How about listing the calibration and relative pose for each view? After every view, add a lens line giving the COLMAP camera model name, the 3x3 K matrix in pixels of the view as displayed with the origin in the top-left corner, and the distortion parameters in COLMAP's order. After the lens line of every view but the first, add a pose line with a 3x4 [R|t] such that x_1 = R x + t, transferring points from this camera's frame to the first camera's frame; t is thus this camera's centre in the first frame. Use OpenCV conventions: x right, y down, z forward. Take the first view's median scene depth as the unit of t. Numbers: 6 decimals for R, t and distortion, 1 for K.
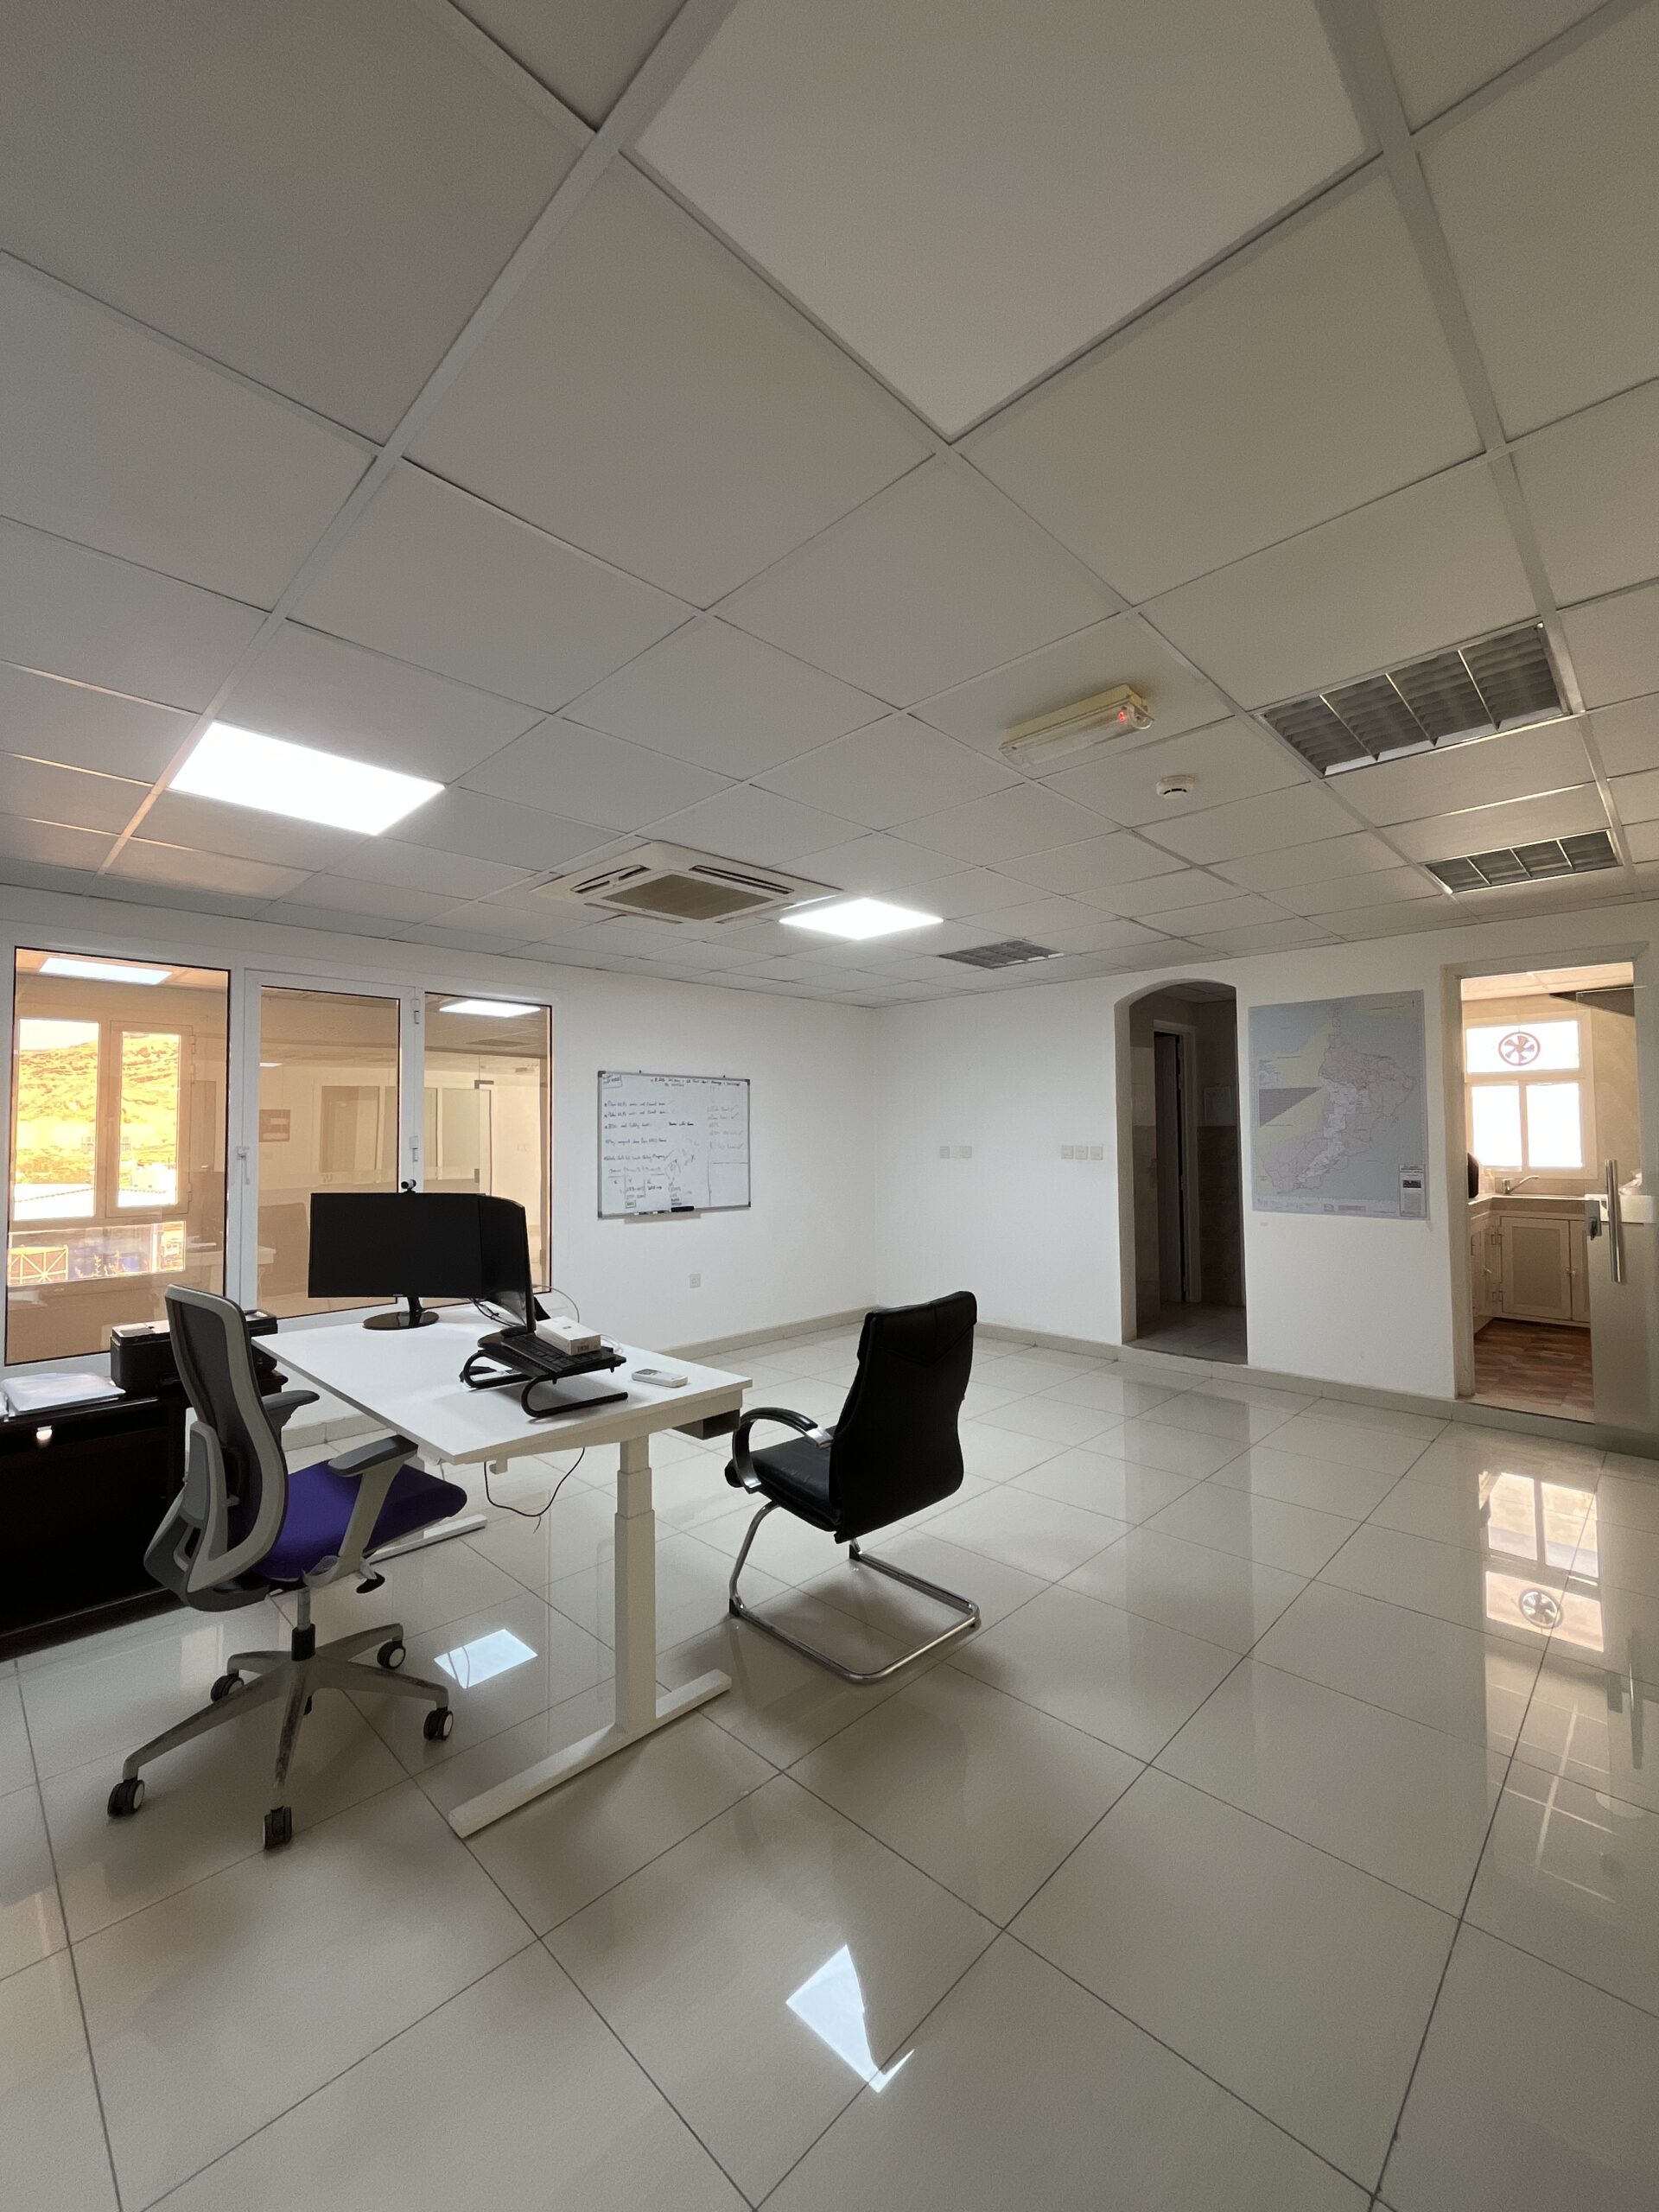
lens RADIAL K [[894.5, 0, 842.5], [0, 894.5, 1108.3], [0, 0, 1]] dist [0.001332, 0.000010]
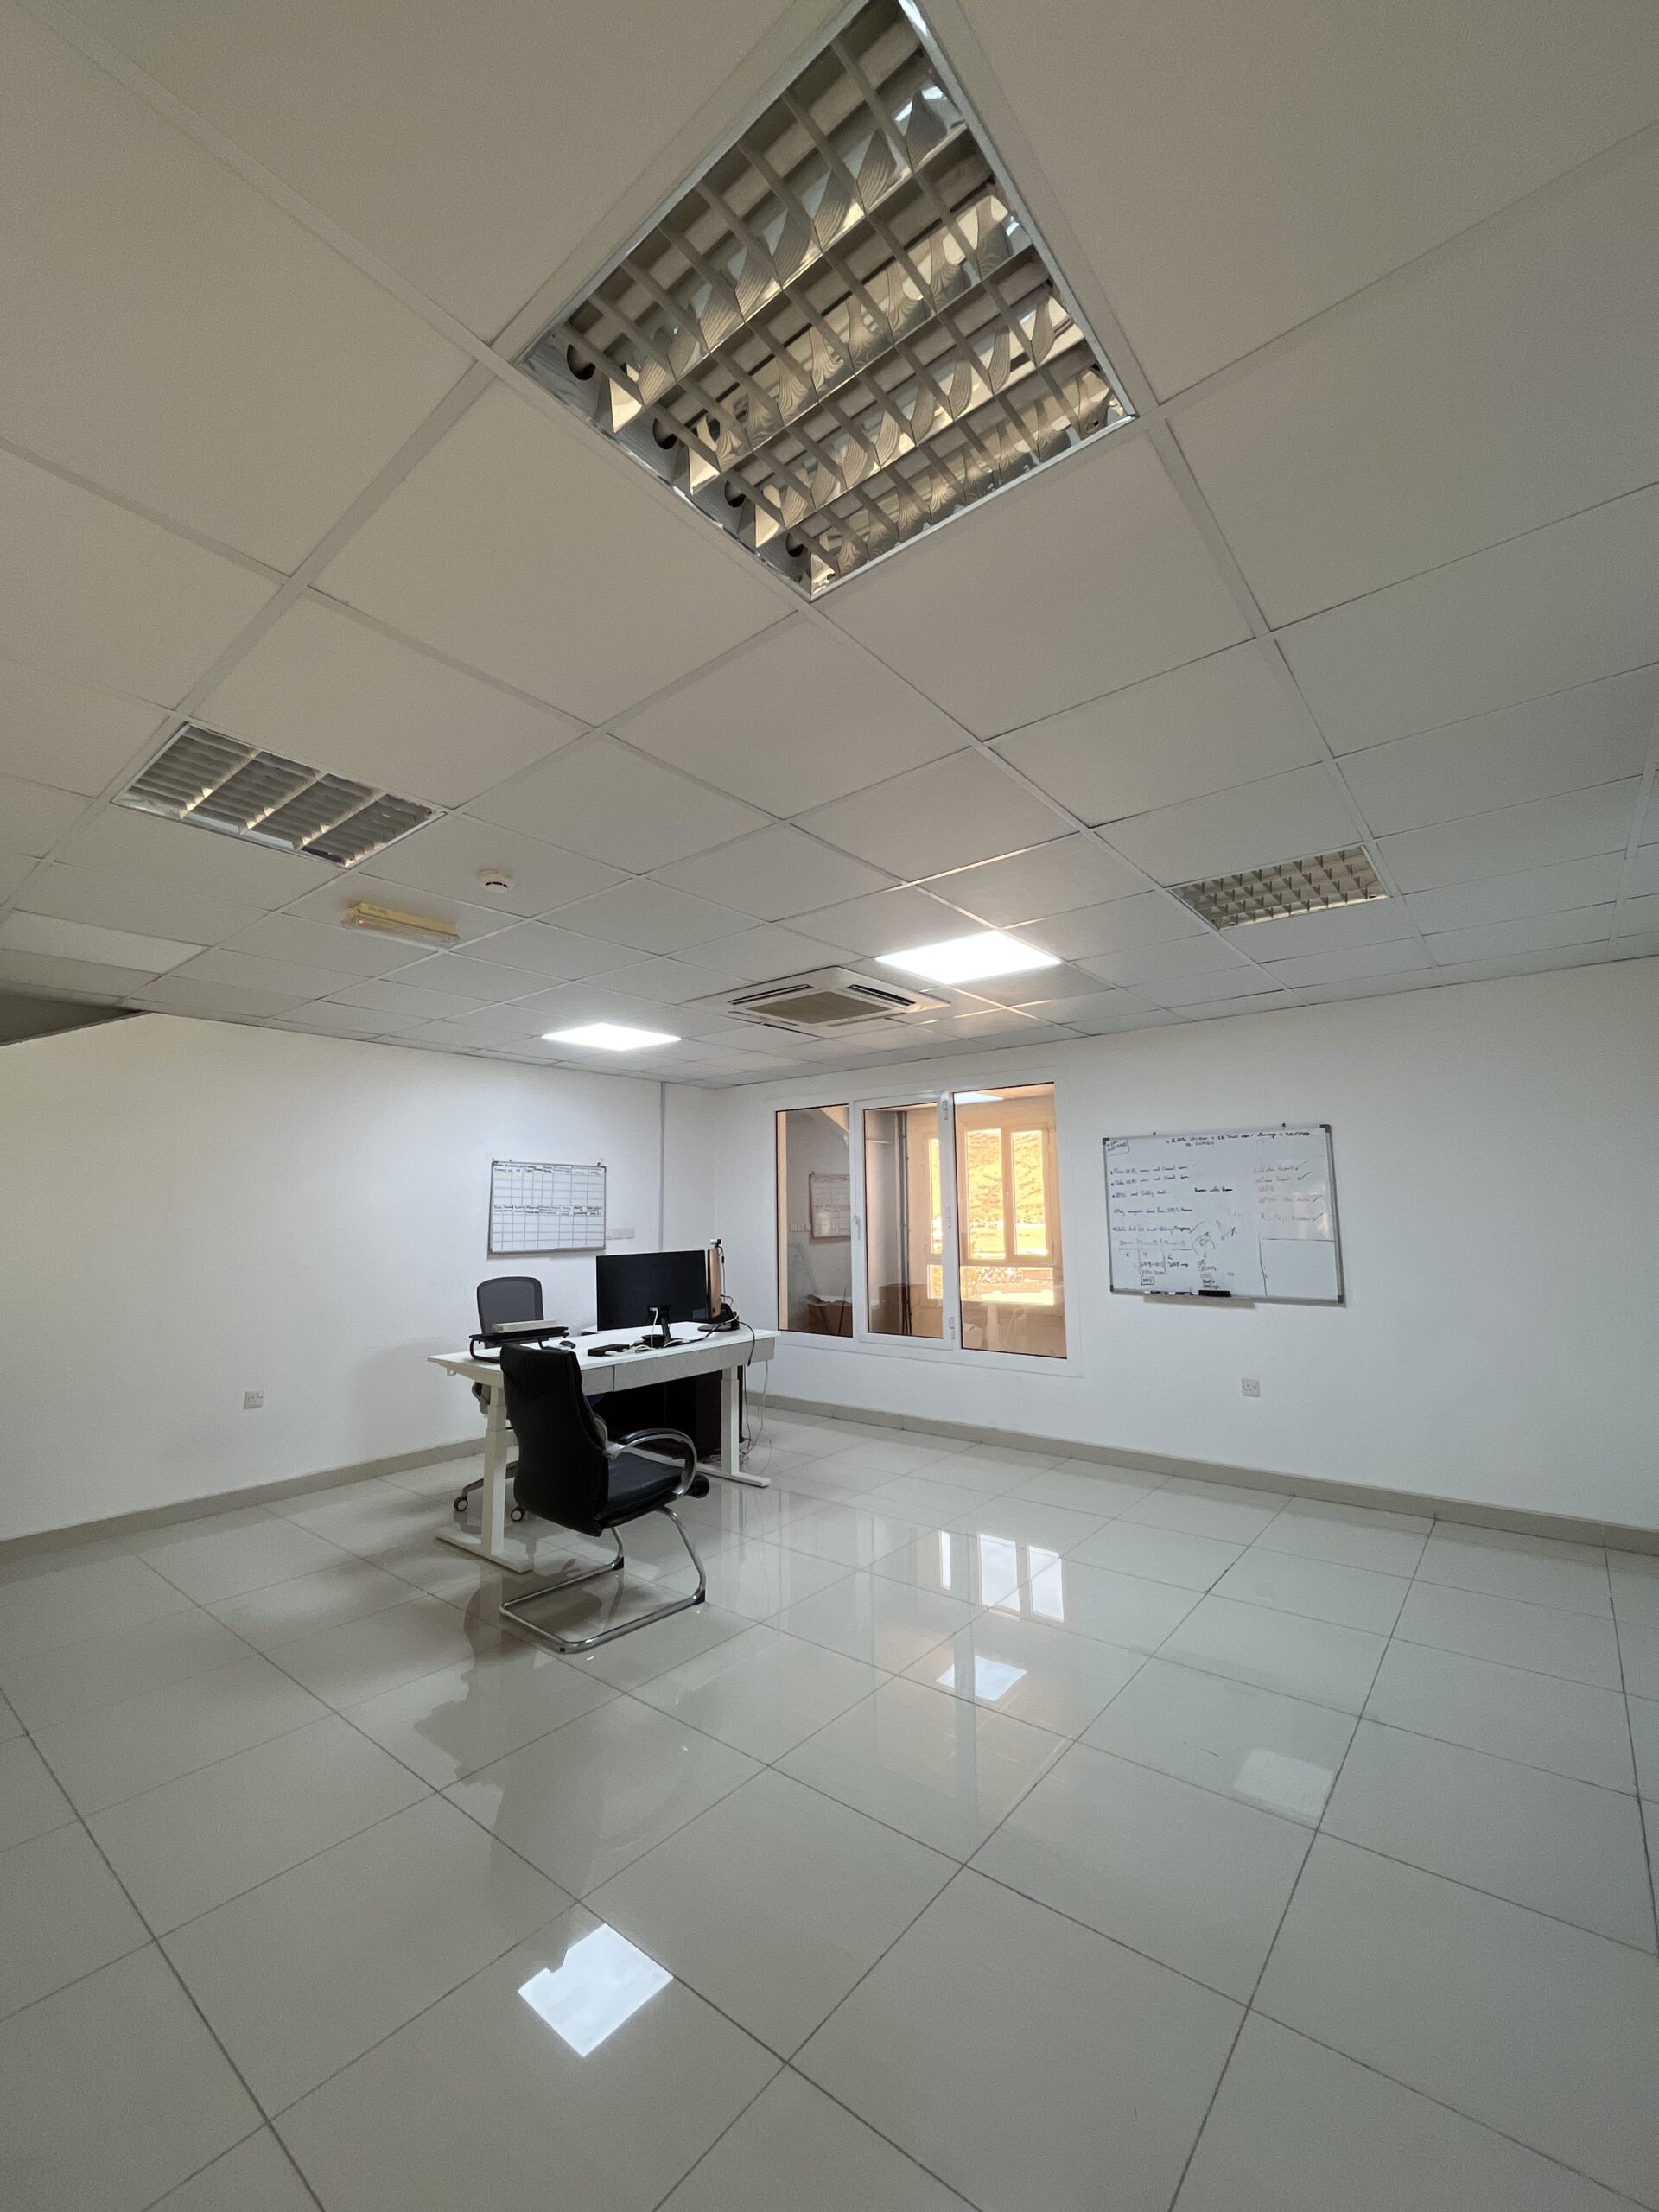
lens RADIAL K [[894.5, 0, 815.1], [0, 894.5, 1113.6], [0, 0, 1]] dist [0.001332, 0.000010]
pose [[0.082294, -0.103223, -0.991248, 0.644333], [0.047694, 0.993890, -0.099539, 0.012854], [0.995466, -0.039085, 0.086715, 0.585467]]
